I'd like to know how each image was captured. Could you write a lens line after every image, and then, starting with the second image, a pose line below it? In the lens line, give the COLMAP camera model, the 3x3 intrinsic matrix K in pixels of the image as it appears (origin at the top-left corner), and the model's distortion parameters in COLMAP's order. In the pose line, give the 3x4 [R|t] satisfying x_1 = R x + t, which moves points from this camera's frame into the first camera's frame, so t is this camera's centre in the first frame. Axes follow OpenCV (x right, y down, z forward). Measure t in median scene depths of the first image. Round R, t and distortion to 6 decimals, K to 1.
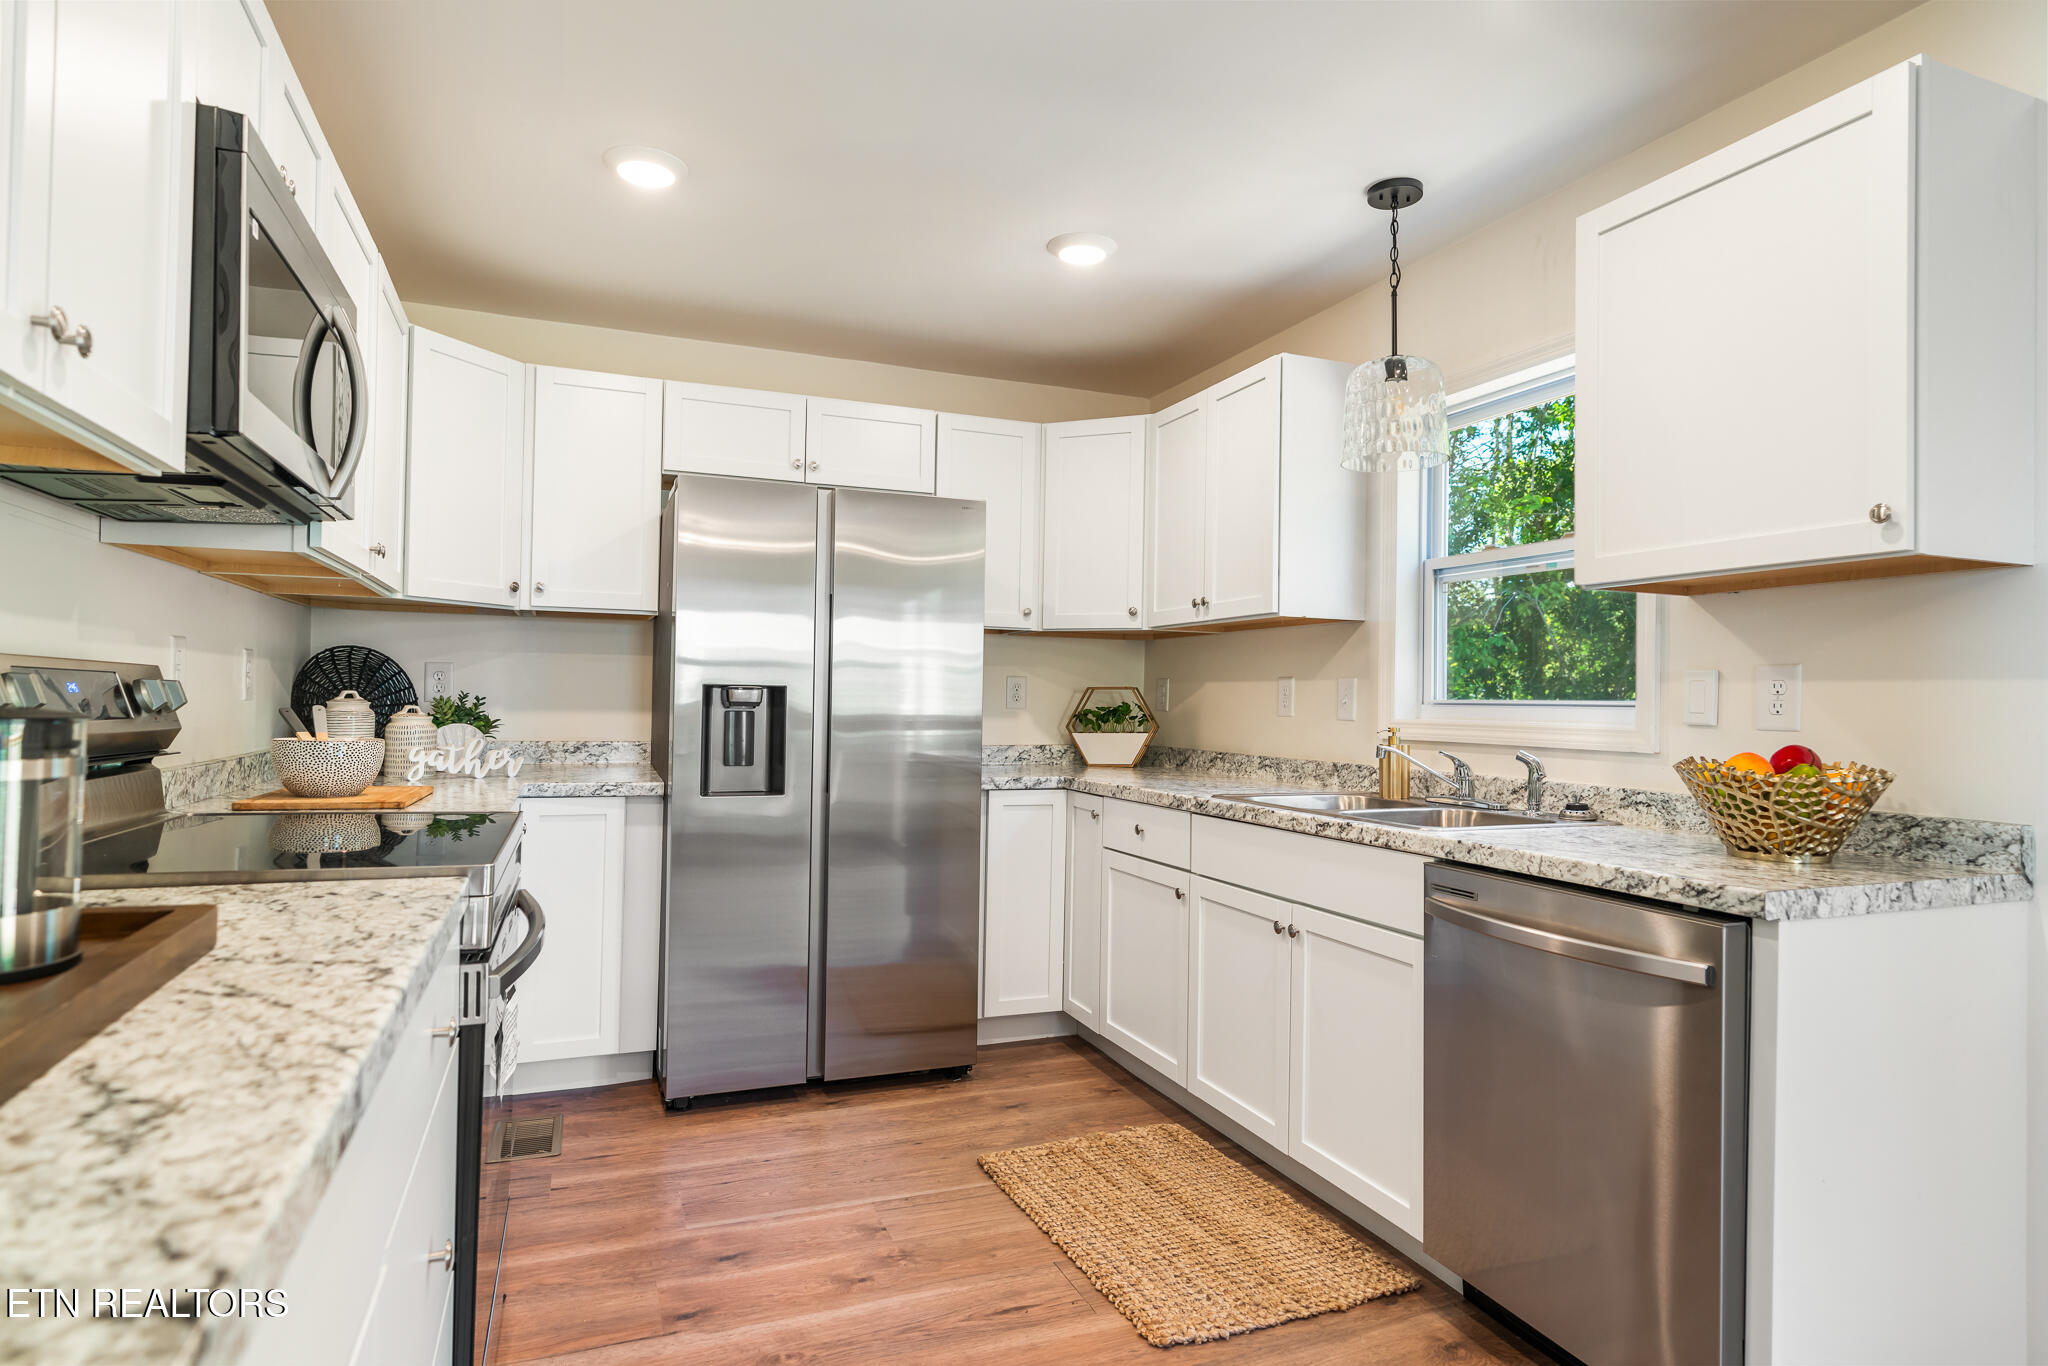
lens RADIAL K [[1117.8, 0, 1024.0], [0, 1117.8, 683.0], [0, 0, 1]] dist [-0.002823, -0.000653]
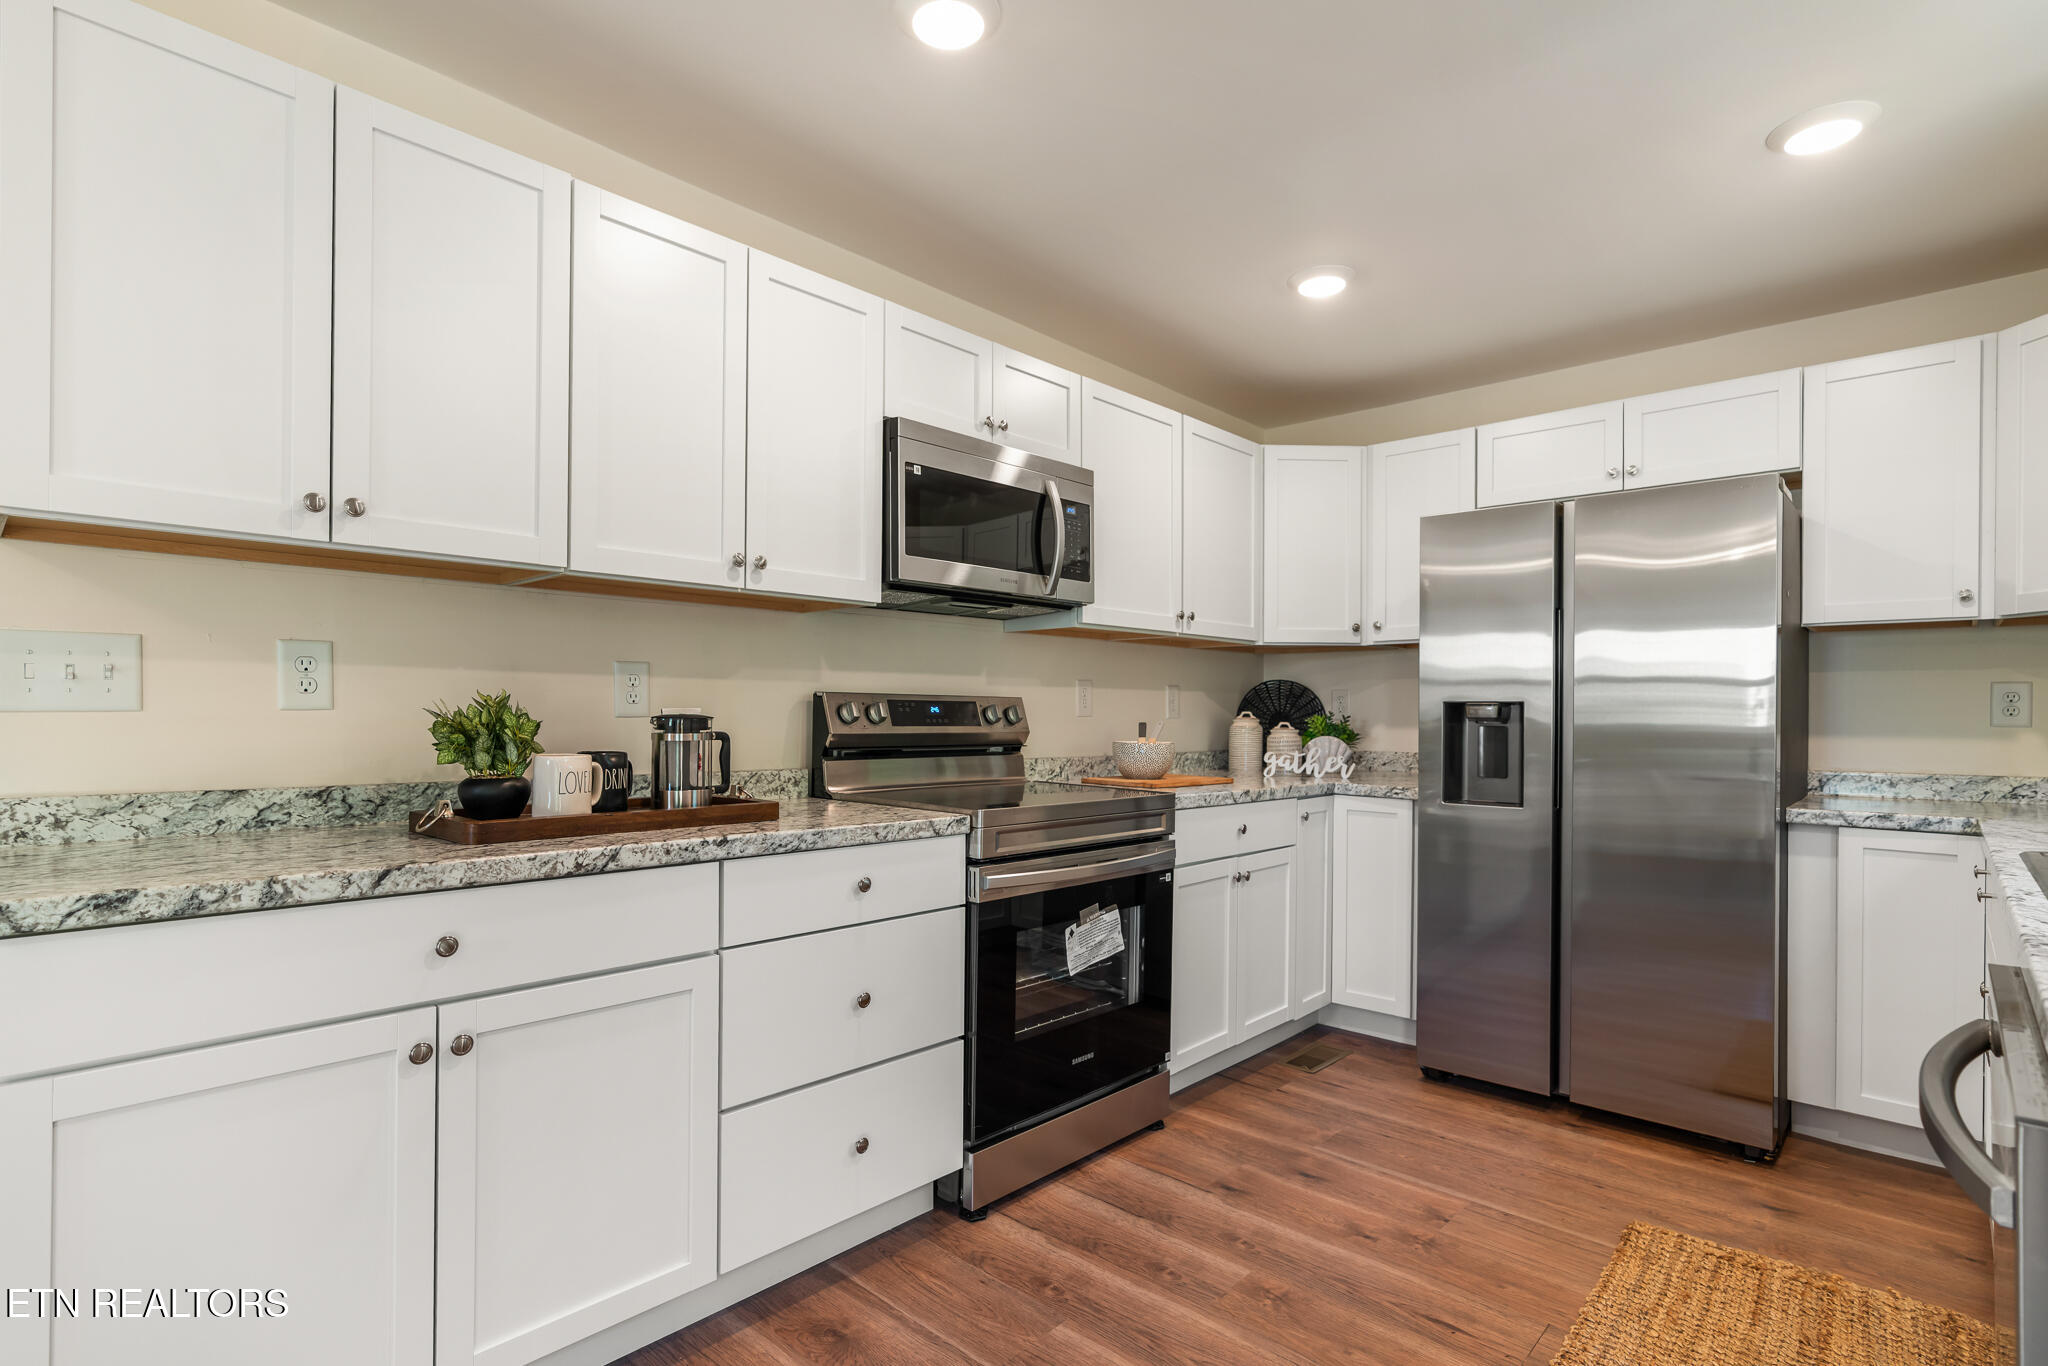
lens RADIAL K [[1006.4, 0, 1023.4], [0, 1006.4, 712.9], [0, 0, 1]] dist [0.002043, 0.001244]
pose [[0.425035, -0.012878, -0.905085, 0.440516], [0.013972, 0.999873, -0.007665, 0.014136], [0.905069, -0.009388, 0.425161, 0.195354]]
